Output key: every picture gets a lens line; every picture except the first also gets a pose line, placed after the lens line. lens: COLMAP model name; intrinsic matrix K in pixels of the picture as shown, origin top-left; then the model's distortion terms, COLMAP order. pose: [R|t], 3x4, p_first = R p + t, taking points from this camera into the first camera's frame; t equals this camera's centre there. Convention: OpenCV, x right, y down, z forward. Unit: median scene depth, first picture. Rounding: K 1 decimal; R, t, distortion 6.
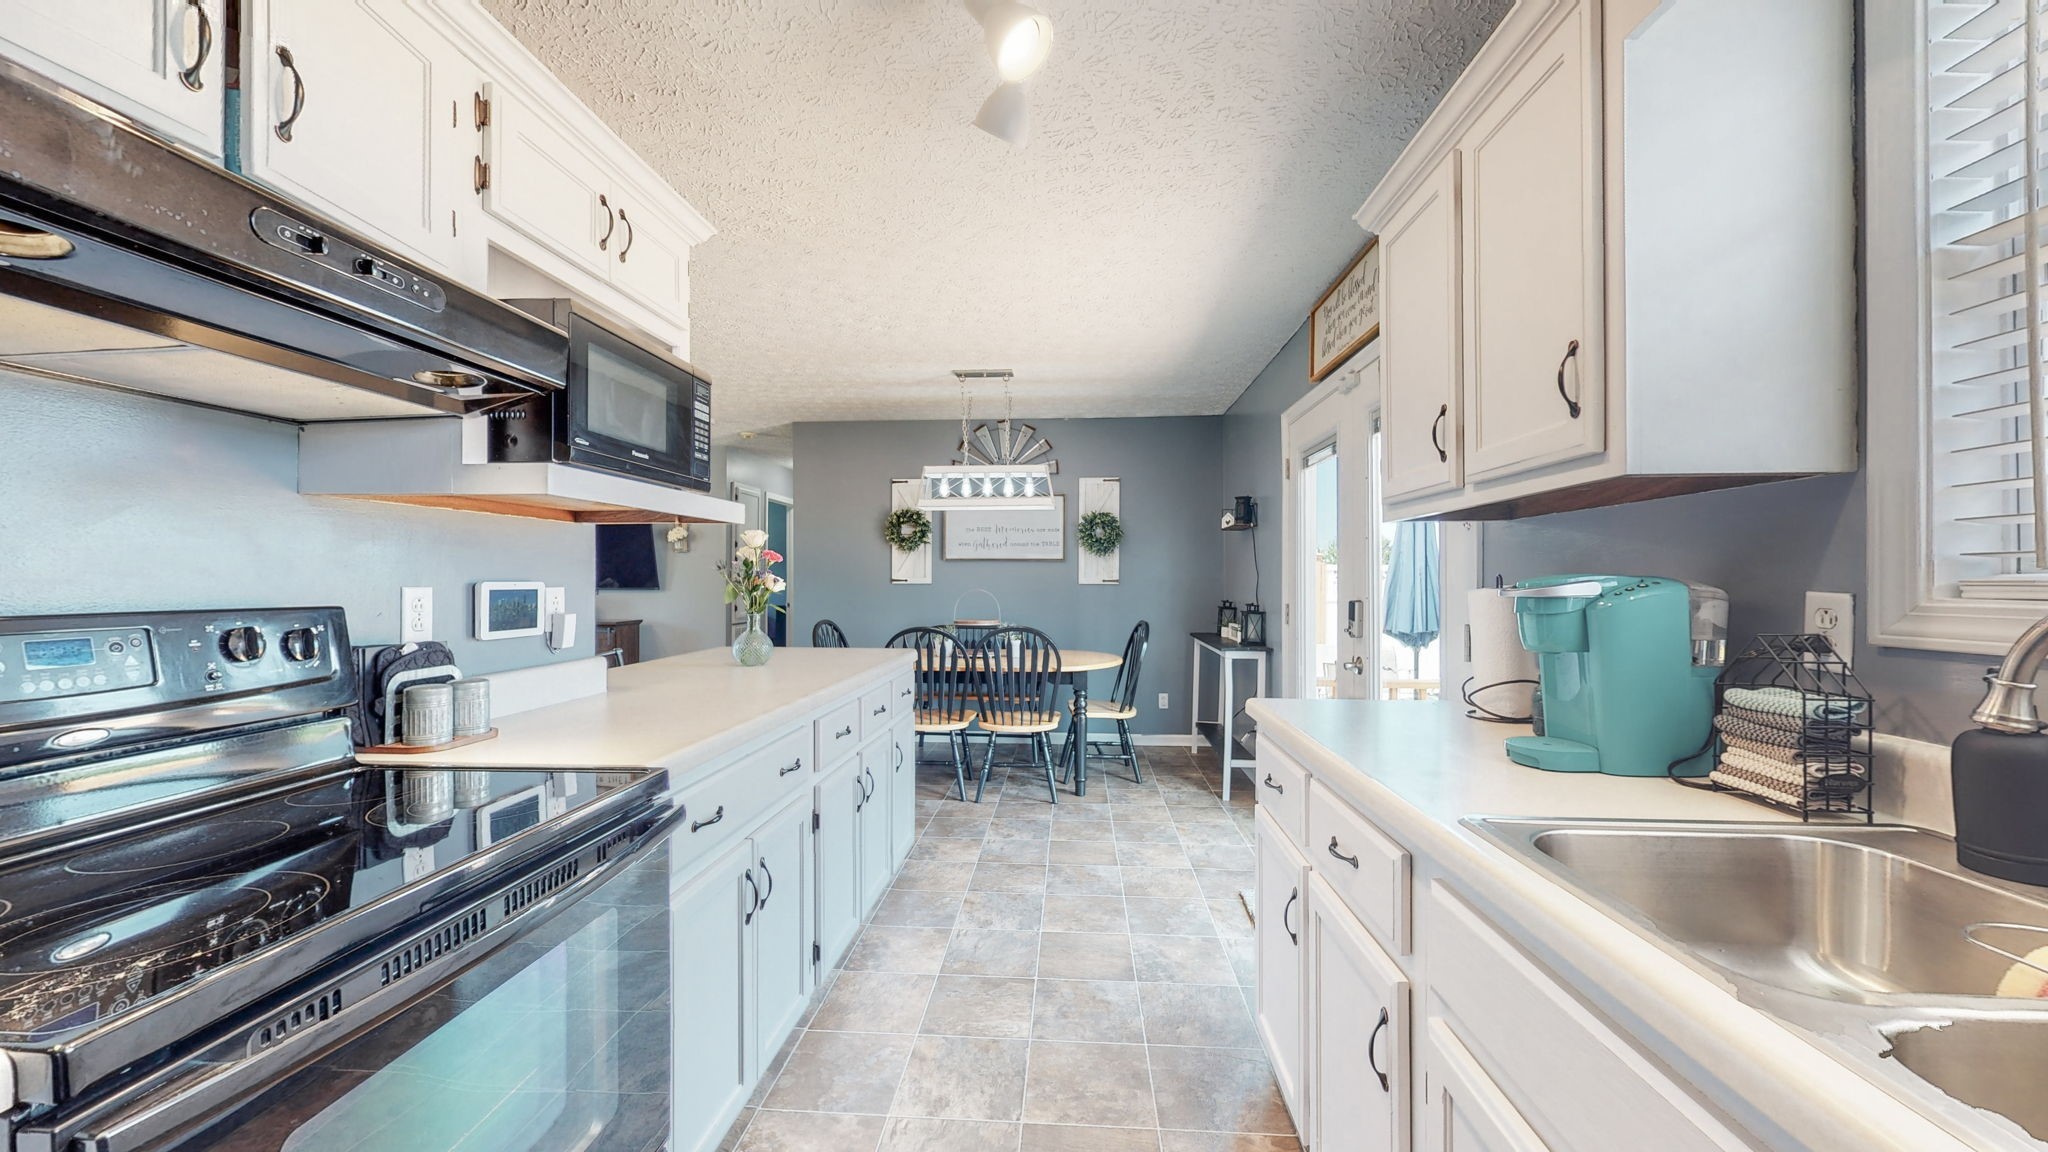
lens RADIAL K [[747.9, 0, 1024.0], [0, 747.9, 576.0], [0, 0, 1]] dist [-0.000631, -0.000029]
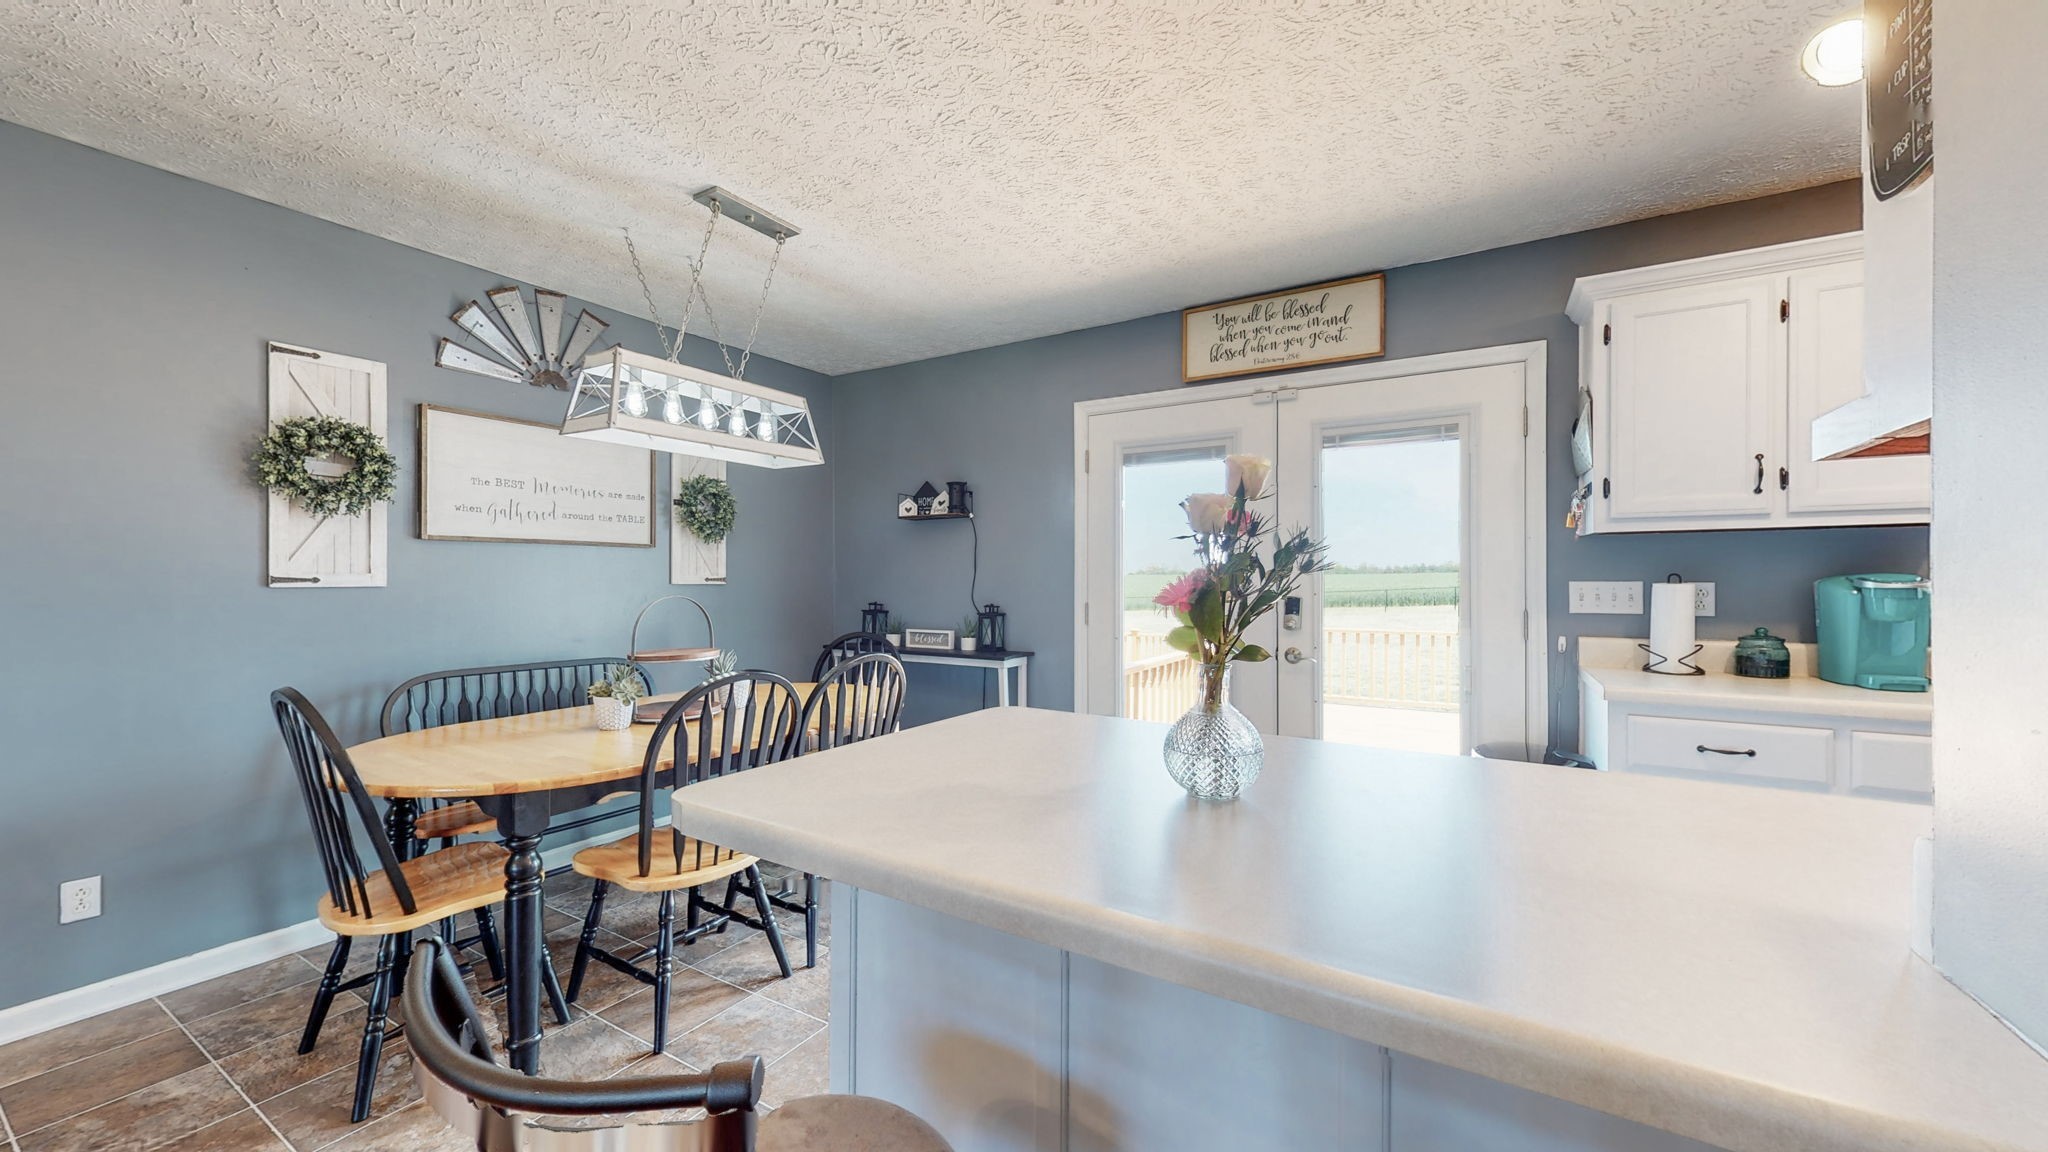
lens RADIAL K [[747.9, 0, 1024.0], [0, 747.9, 576.0], [0, 0, 1]] dist [-0.000631, -0.000029]
pose [[0.448445, -0.000369, 0.893810, -0.453400], [-0.002059, 0.999997, 0.001445, 0.002626], [-0.893808, -0.002489, 0.448443, 0.534992]]
